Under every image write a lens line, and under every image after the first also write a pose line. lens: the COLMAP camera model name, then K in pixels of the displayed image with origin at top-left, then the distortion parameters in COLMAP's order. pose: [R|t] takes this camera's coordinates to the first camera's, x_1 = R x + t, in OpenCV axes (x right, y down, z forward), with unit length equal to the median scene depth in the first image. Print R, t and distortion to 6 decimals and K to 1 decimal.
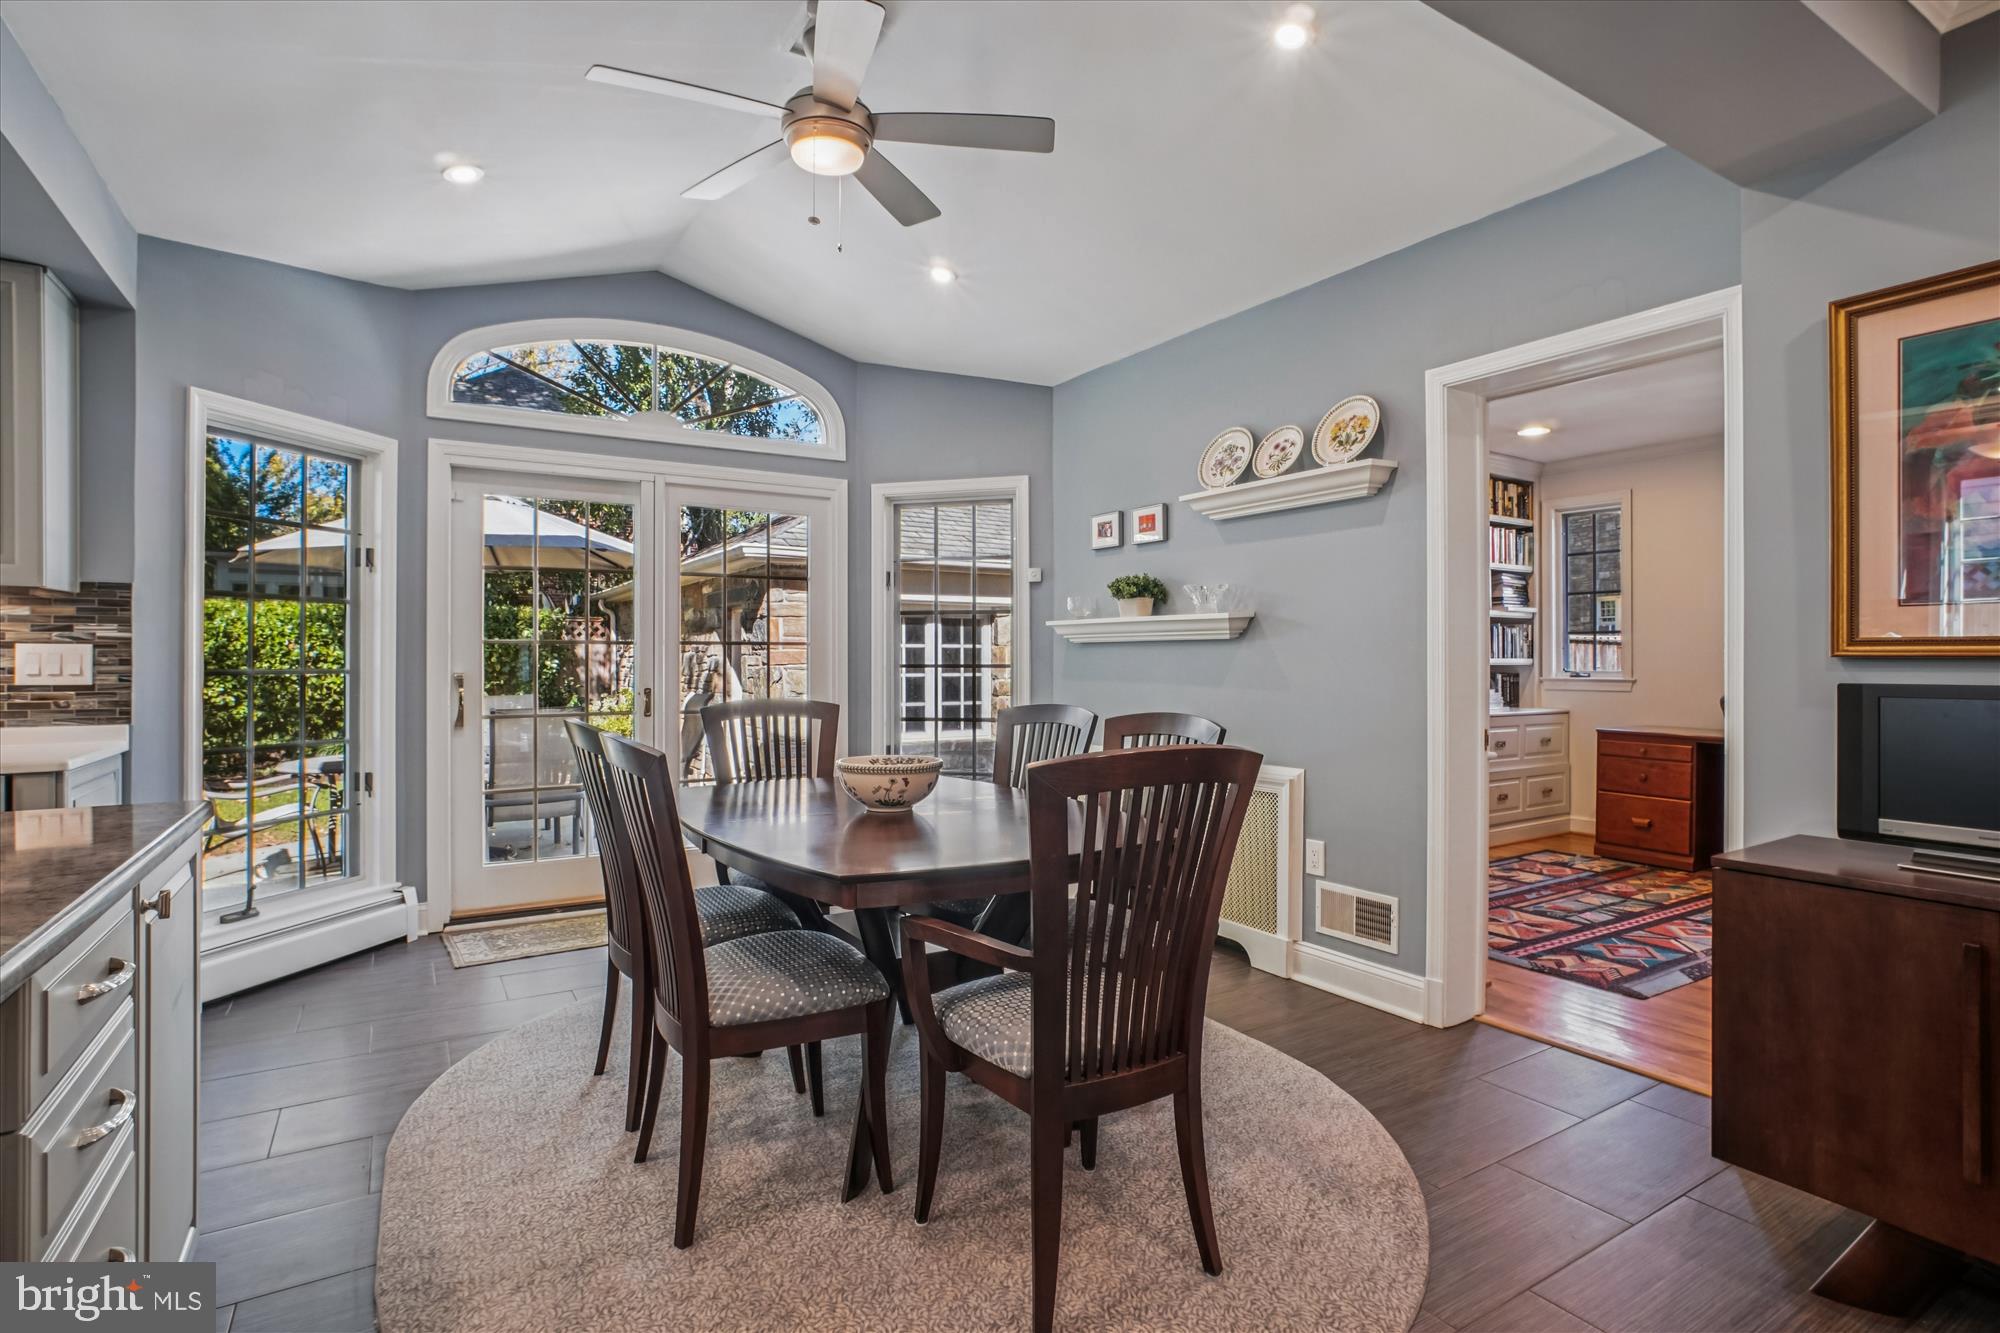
lens RADIAL K [[994.1, 0, 998.1], [0, 994.1, 656.9], [0, 0, 1]] dist [-0.034313, 0.016650]
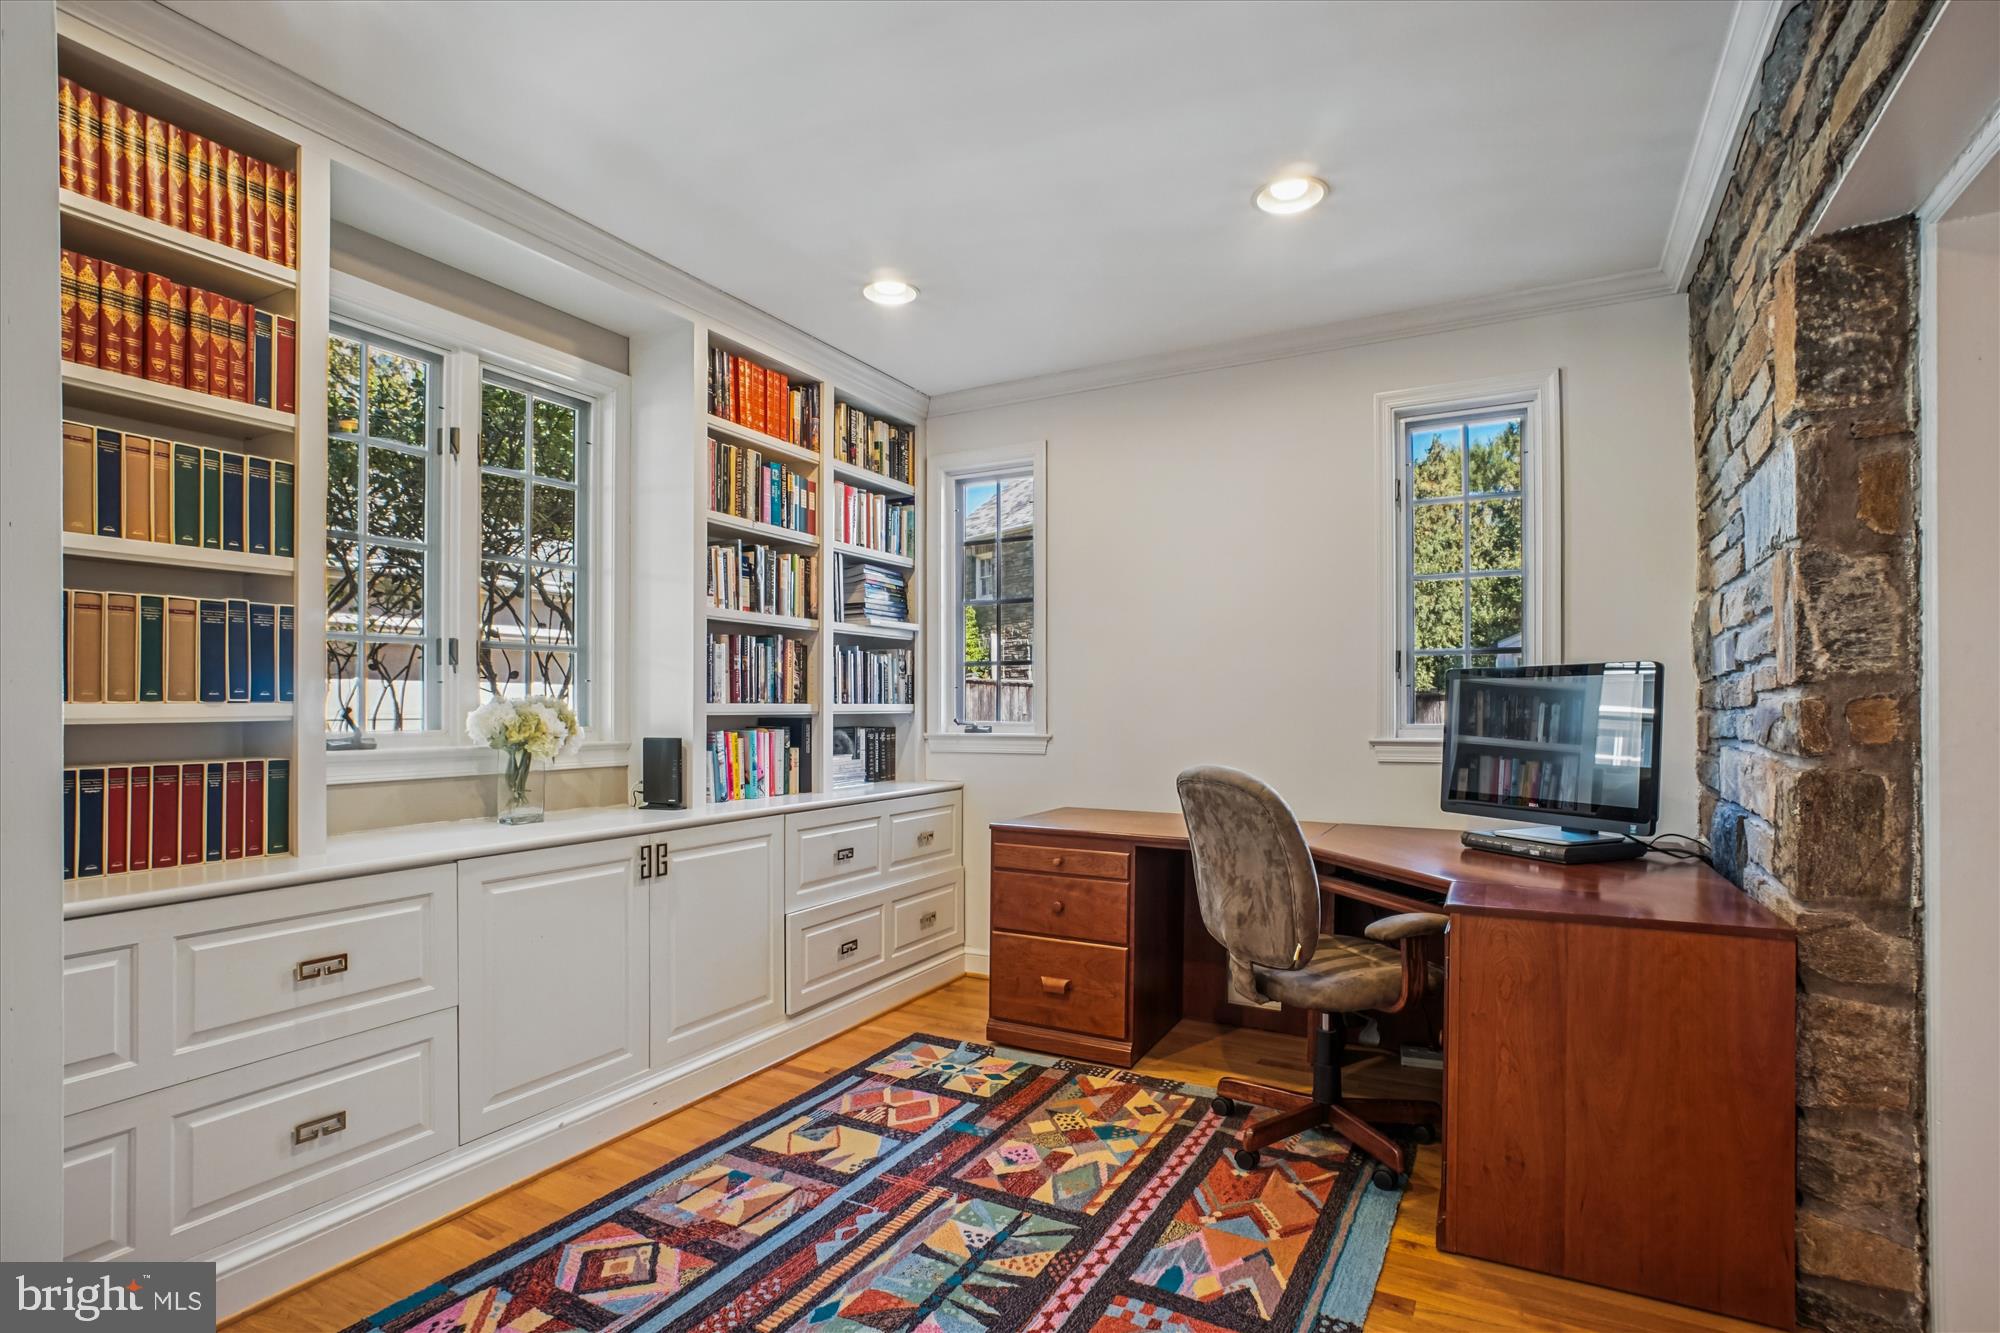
lens RADIAL K [[994.1, 0, 998.6], [0, 994.1, 705.6], [0, 0, 1]] dist [-0.034313, 0.016650]
pose [[0.874023, 0.000465, 0.485884, 0.452409], [-0.001185, 0.999999, 0.001175, 0.003283], [-0.485883, -0.001603, 0.874022, 0.668959]]
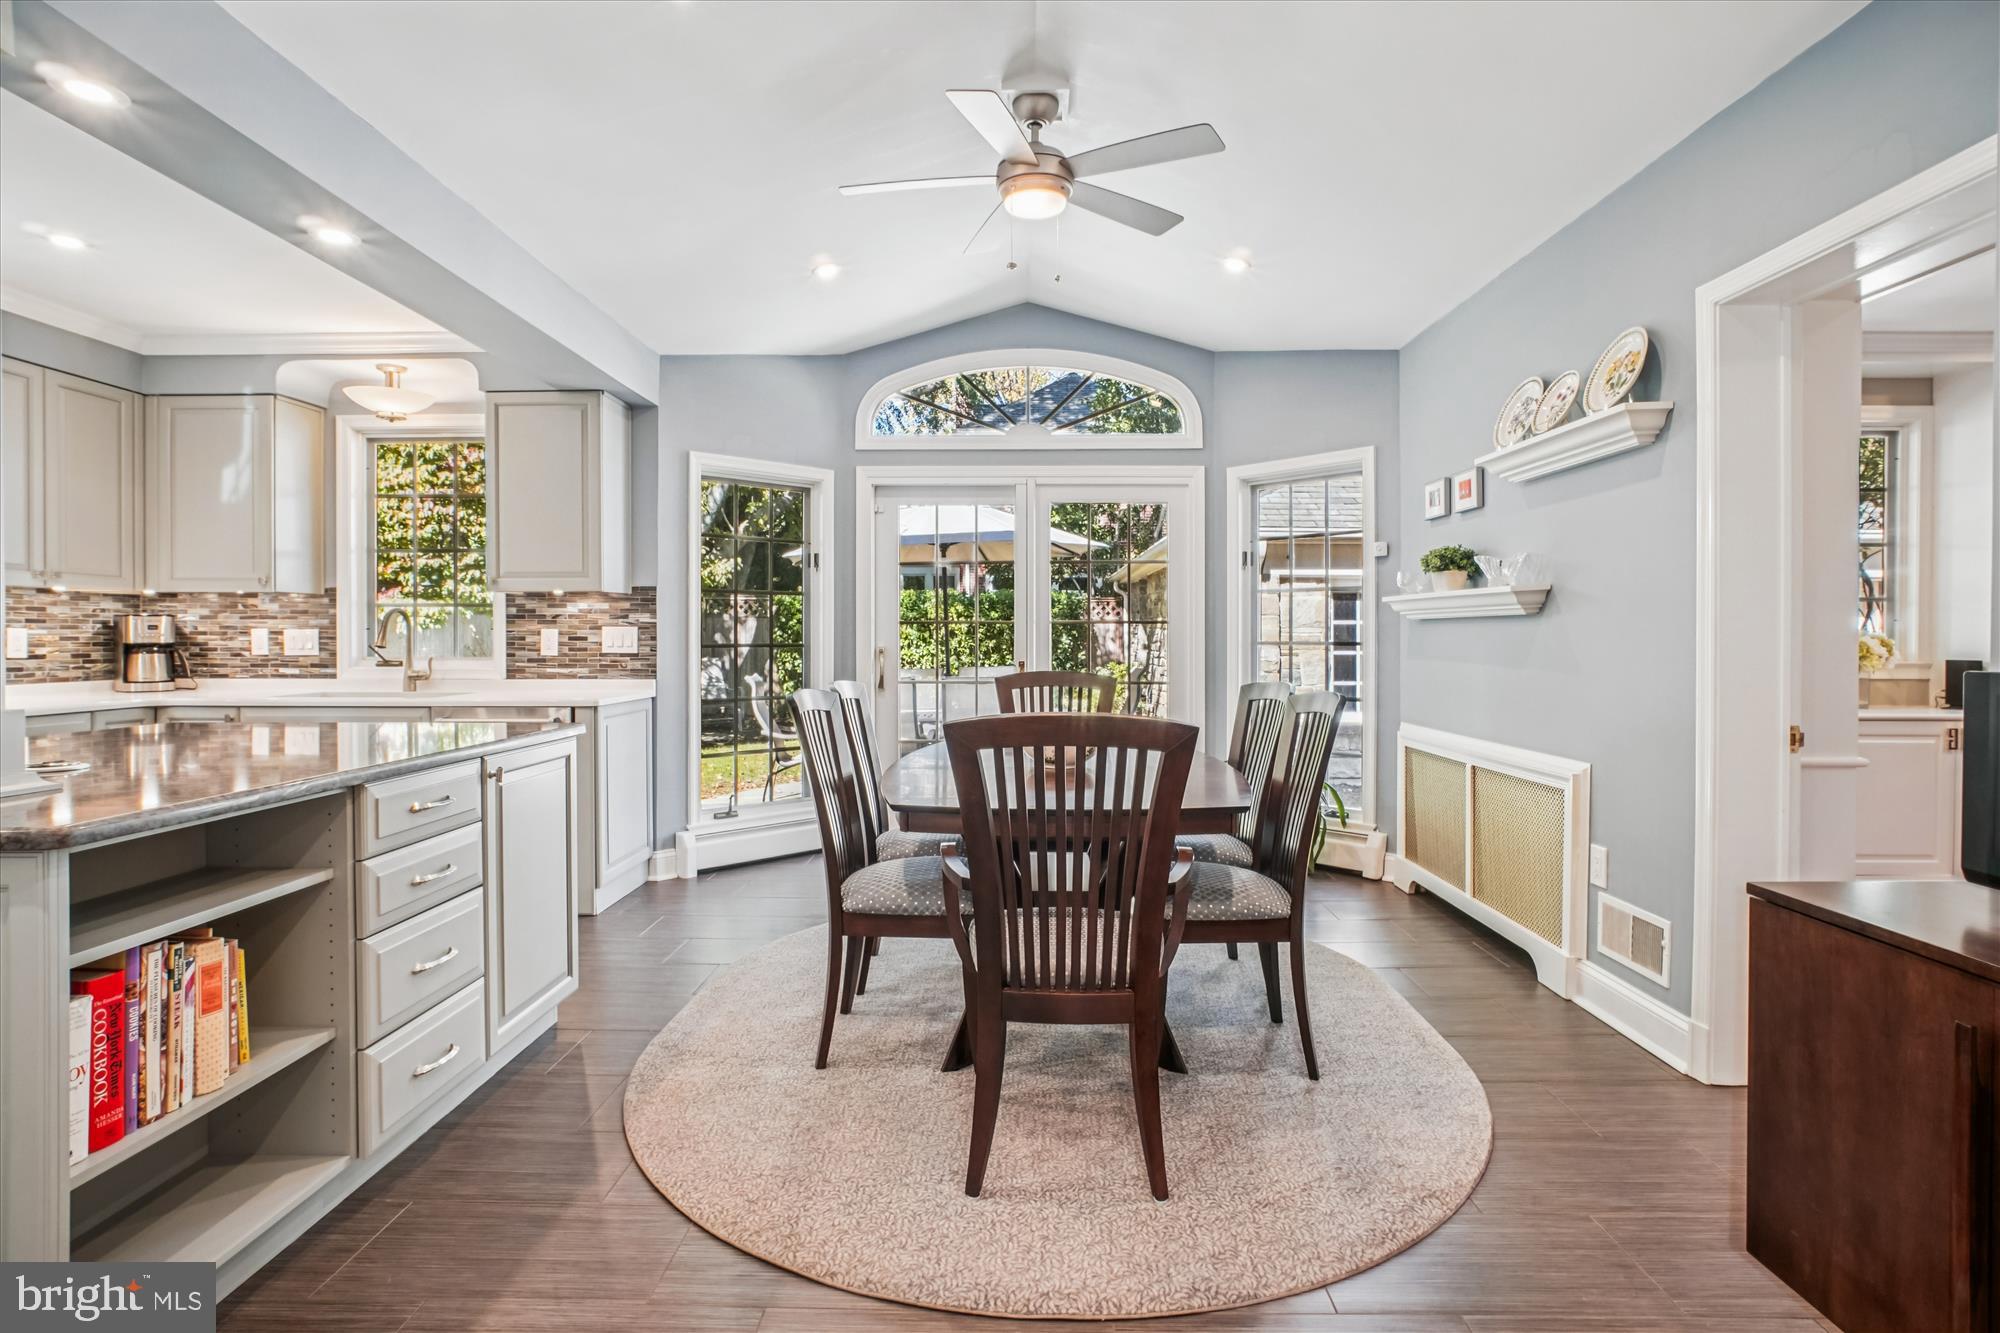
lens RADIAL K [[994.1, 0, 1001.0], [0, 994.1, 645.4], [0, 0, 1]] dist [-0.034313, 0.016650]
pose [[0.841240, 0.005340, -0.540636, 0.289755], [0.001176, 0.999931, 0.011706, -0.000823], [0.540661, -0.010483, 0.841175, -0.005519]]
